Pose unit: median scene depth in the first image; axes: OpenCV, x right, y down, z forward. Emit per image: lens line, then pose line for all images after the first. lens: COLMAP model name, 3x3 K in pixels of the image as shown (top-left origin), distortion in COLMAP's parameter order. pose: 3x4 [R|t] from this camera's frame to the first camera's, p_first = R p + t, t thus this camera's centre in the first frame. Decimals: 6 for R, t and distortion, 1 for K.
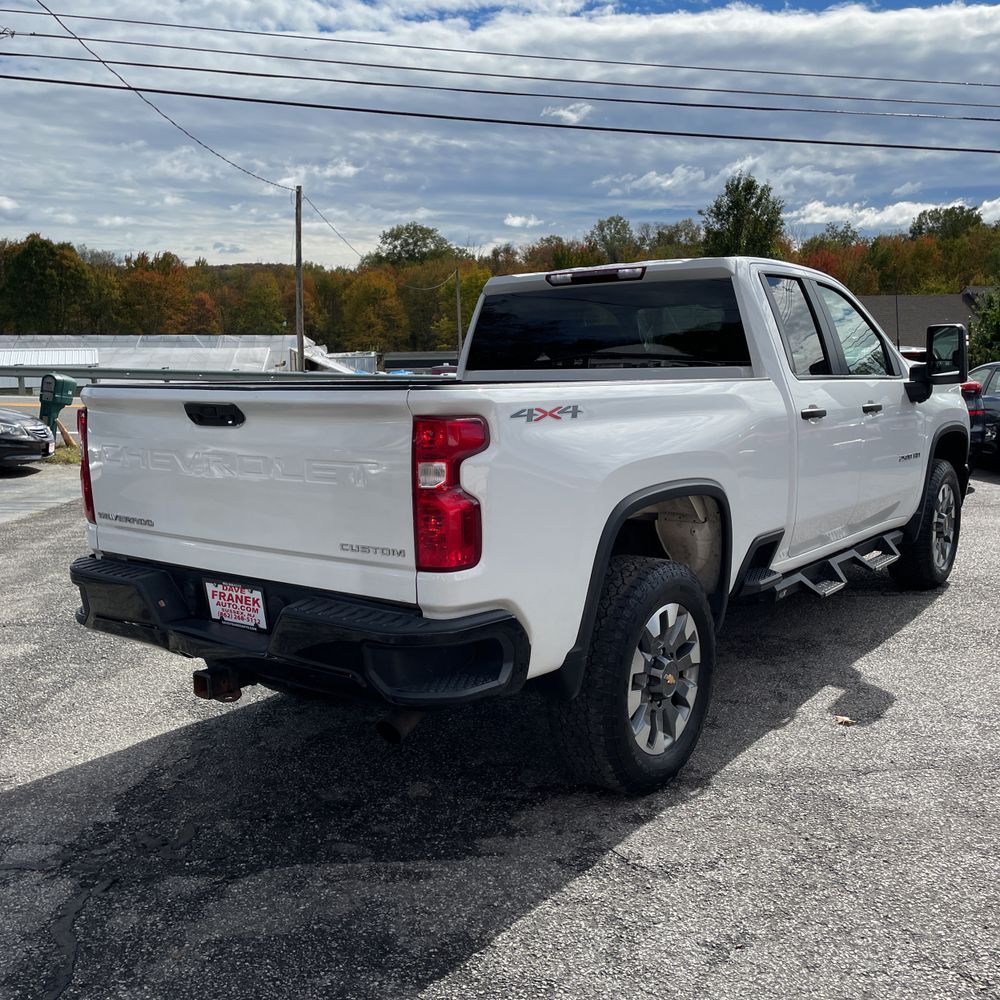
lens RADIAL K [[1003.1, 0, 505.7], [0, 1003.1, 521.0], [0, 0, 1]] dist [0.102994, -0.112084]
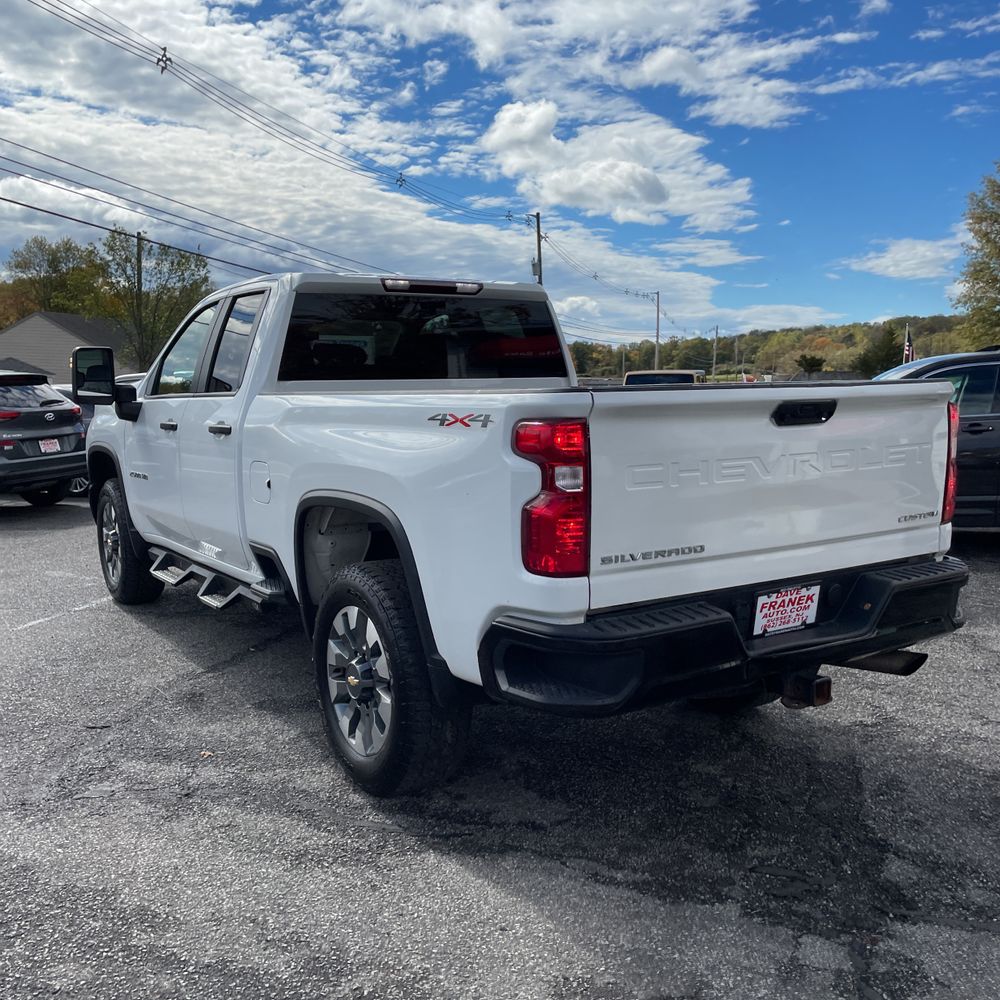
lens RADIAL K [[1008.2, 0, 480.0], [0, 1008.2, 526.6], [0, 0, 1]] dist [0.087518, -0.115581]
pose [[0.350435, -0.128045, 0.927793, -0.812910], [0.150121, 0.985482, 0.079305, -0.075468], [-0.924478, 0.111490, 0.364570, 0.581474]]
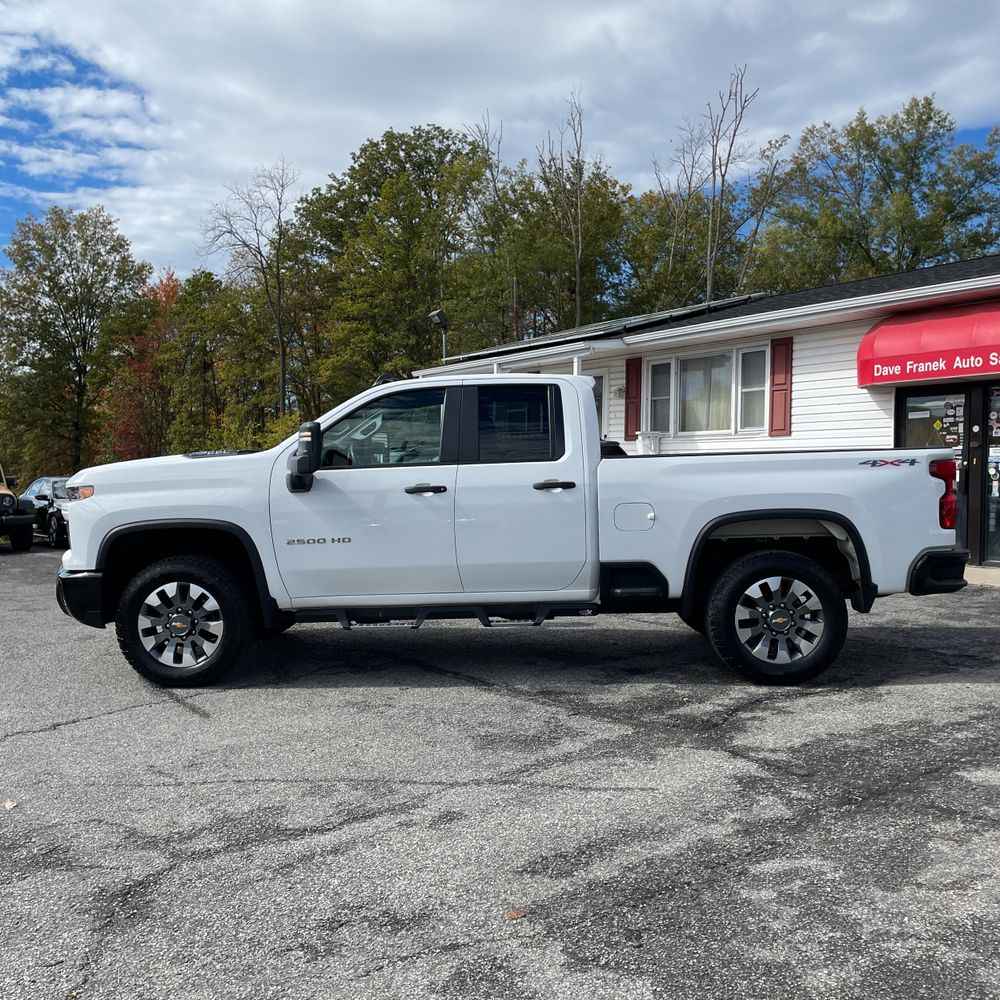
lens RADIAL K [[990.7, 0, 498.7], [0, 990.7, 497.4], [0, 0, 1]] dist [0.112383, -0.227431]
pose [[-0.576695, -0.012168, 0.816869, -0.977760], [0.147700, 0.981859, 0.118899, -0.260087], [-0.803497, 0.189219, -0.564436, 1.841255]]
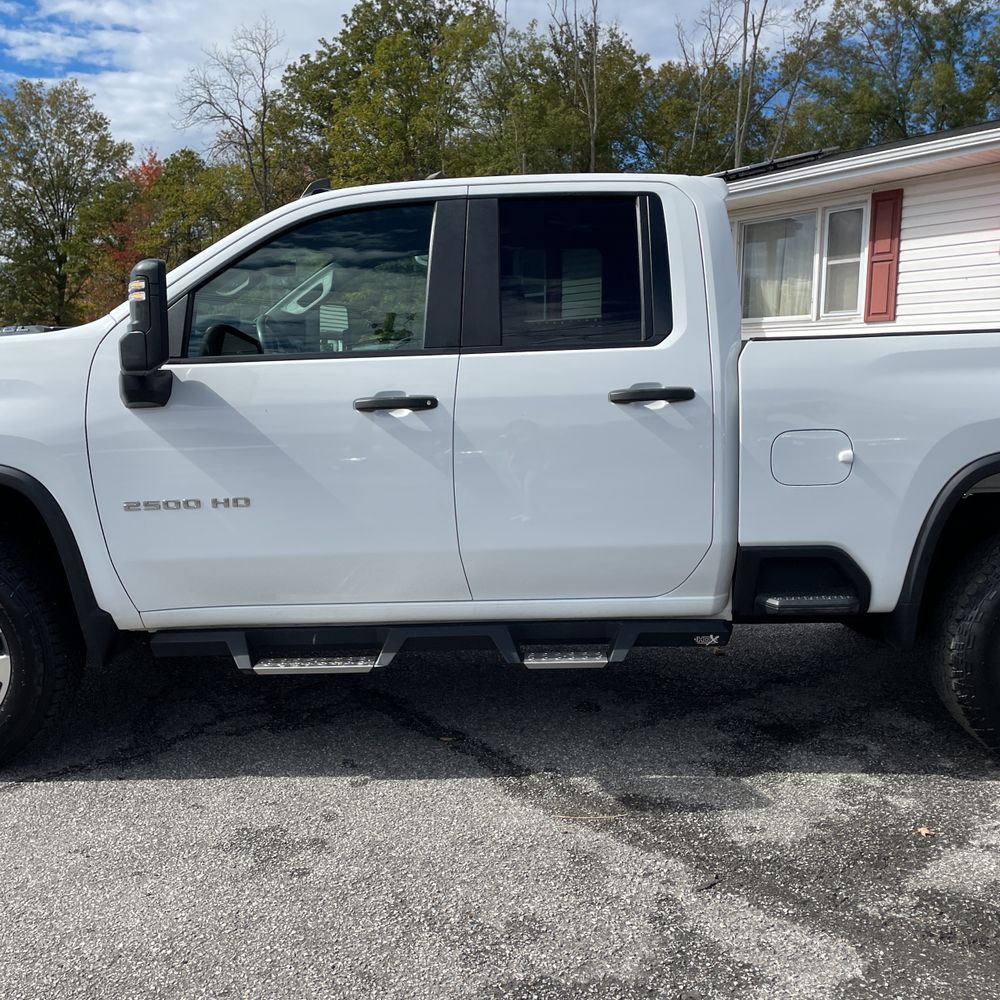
lens RADIAL K [[999.2, 0, 502.6], [0, 999.2, 499.9], [0, 0, 1]] dist [0.092901, -0.130621]
pose [[-0.575709, -0.095717, 0.812033, -0.488886], [0.147989, 0.964525, 0.218612, -0.207263], [-0.804151, 0.246029, -0.541120, 1.528037]]
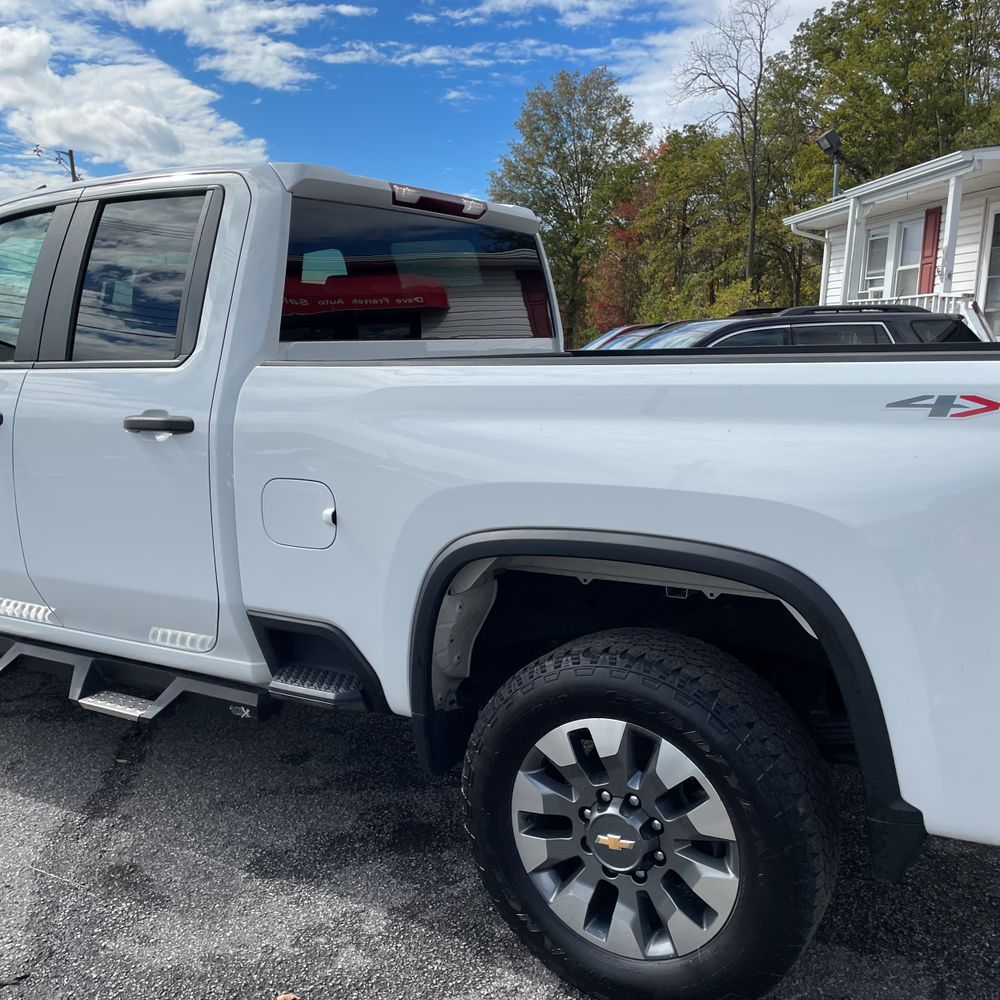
lens RADIAL K [[1005.6, 0, 496.8], [0, 1005.6, 516.9], [0, 0, 1]] dist [0.088156, -0.108607]
pose [[-0.106030, -0.163192, 0.980880, -0.593445], [0.161067, 0.970595, 0.178891, -0.142662], [-0.981231, 0.176955, -0.076627, 0.989392]]
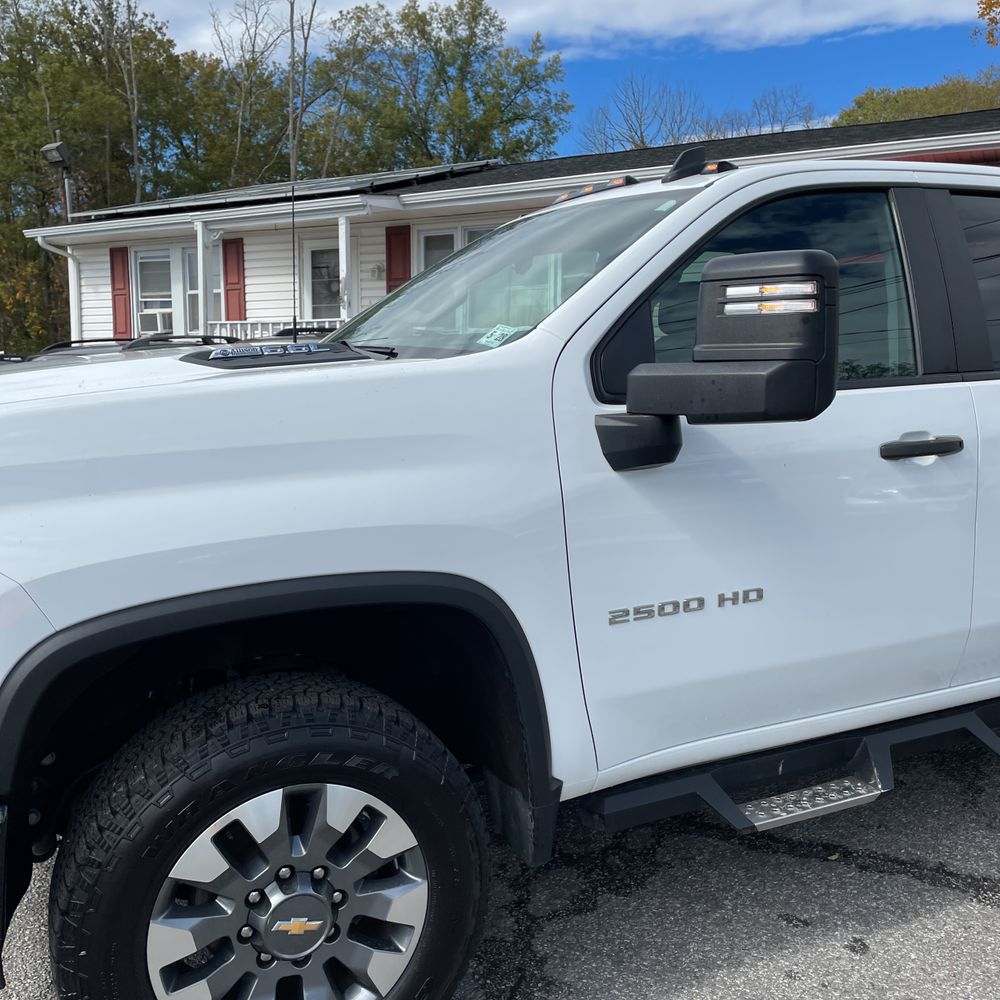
lens RADIAL K [[999.2, 0, 502.6], [0, 999.2, 499.9], [0, 0, 1]] dist [0.092901, -0.130621]
pose [[-0.880174, -0.049772, 0.472034, -0.005335], [0.092694, 0.957315, 0.273781, -0.264234], [-0.465511, 0.284730, -0.837991, 1.728430]]
